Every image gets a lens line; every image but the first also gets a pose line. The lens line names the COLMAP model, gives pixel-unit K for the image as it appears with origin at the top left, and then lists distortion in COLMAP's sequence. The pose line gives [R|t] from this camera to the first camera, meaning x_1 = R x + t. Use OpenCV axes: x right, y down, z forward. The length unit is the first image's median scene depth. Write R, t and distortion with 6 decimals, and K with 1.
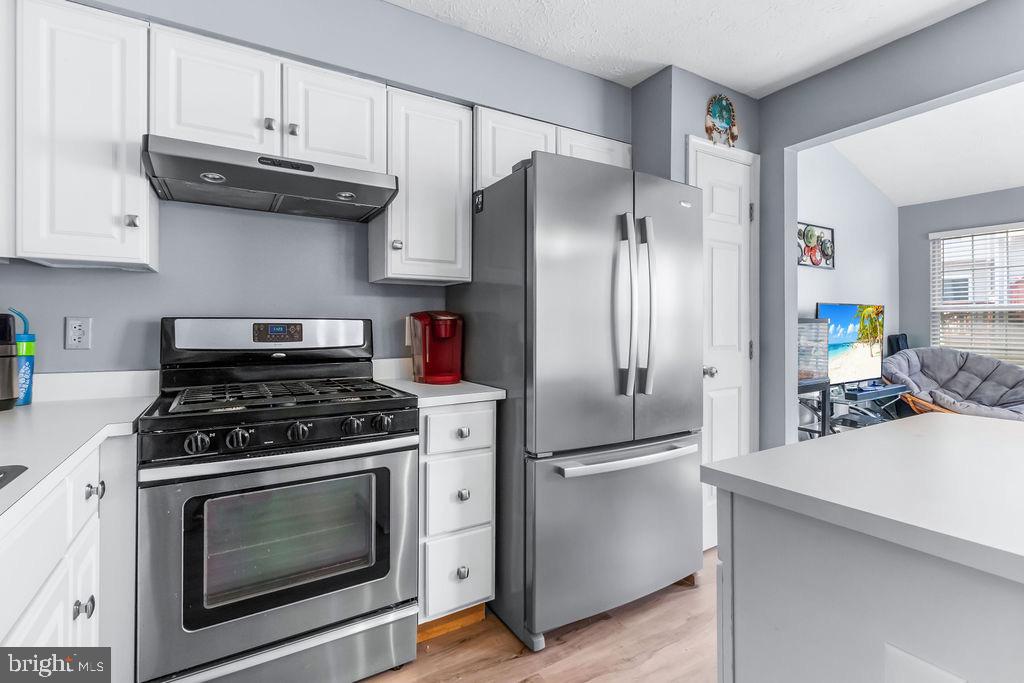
lens RADIAL K [[476.7, 0, 518.3], [0, 476.7, 324.4], [0, 0, 1]] dist [0.002219, 0.000128]
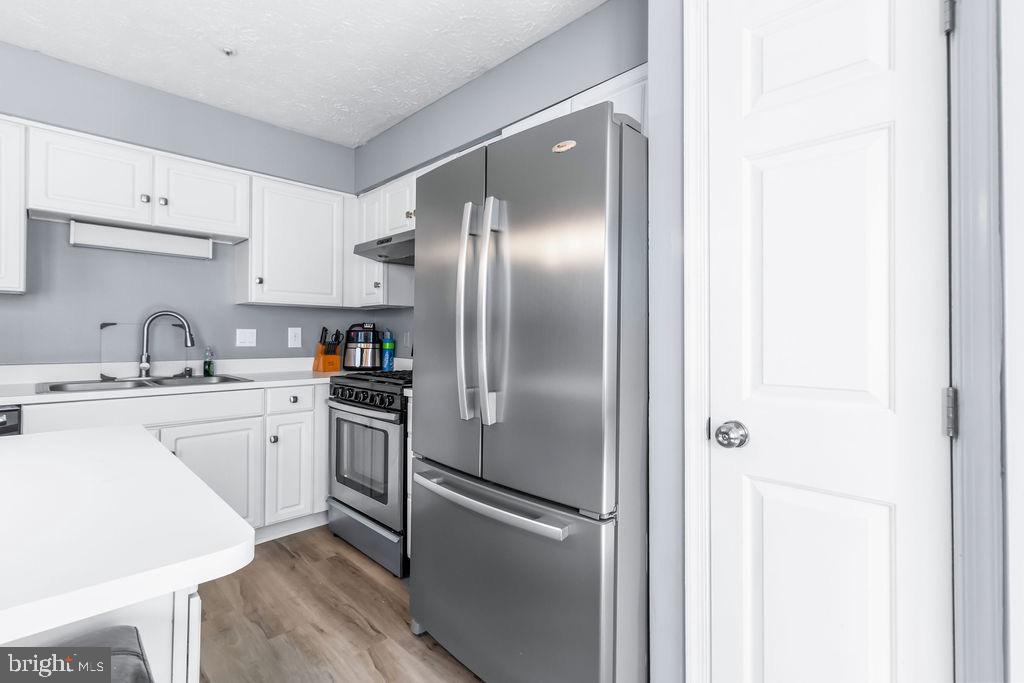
lens RADIAL K [[471.4, 0, 519.0], [0, 471.4, 332.3], [0, 0, 1]] dist [0.002149, 0.000069]
pose [[0.242547, -0.006826, -0.970116, 1.156144], [-0.002245, 0.999969, -0.007597, 0.001953], [0.970137, 0.004021, 0.242524, 0.968589]]
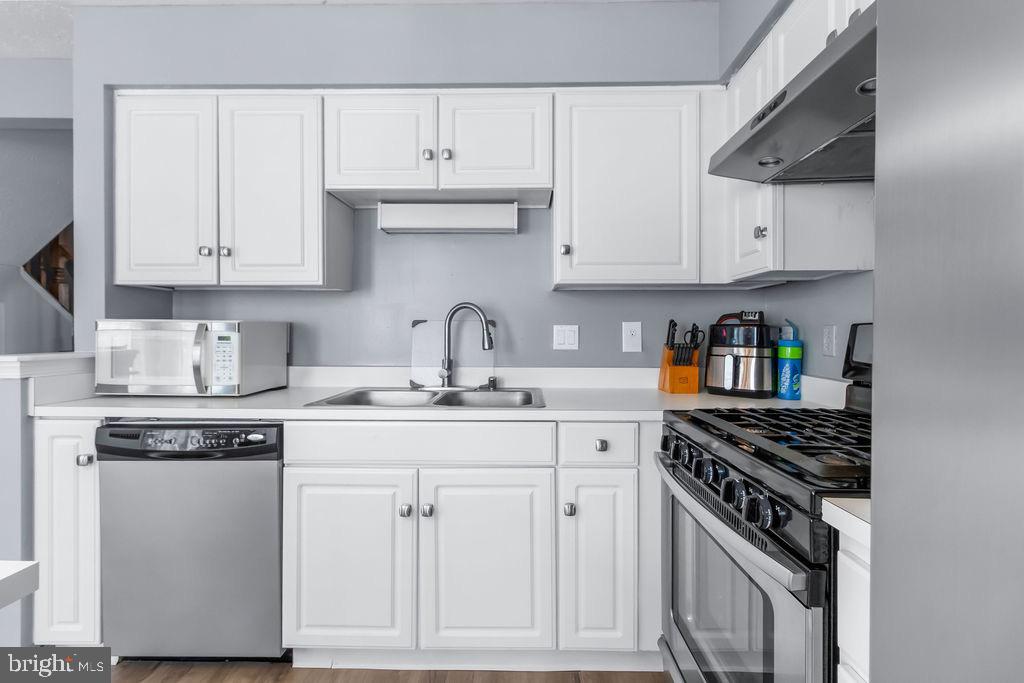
lens RADIAL K [[471.4, 0, 519.0], [0, 471.4, 332.3], [0, 0, 1]] dist [0.002149, 0.000069]
pose [[-0.539285, -0.002143, -0.842121, 0.304626], [0.001659, 0.999992, -0.003608, 0.002171], [0.842122, -0.003343, -0.539277, 0.975987]]
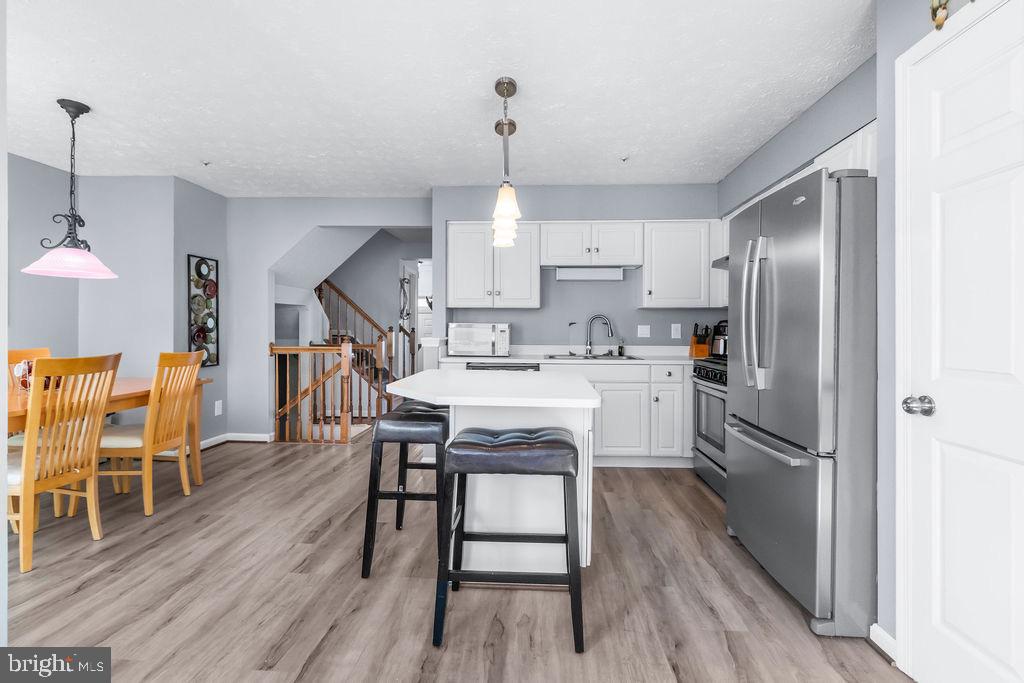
lens RADIAL K [[471.4, 0, 519.0], [0, 471.4, 332.3], [0, 0, 1]] dist [0.002149, 0.000069]
pose [[-0.564337, 0.005016, -0.825530, 1.726430], [-0.000707, 0.999978, 0.006559, 0.000554], [0.825545, 0.004285, -0.564321, 1.304995]]
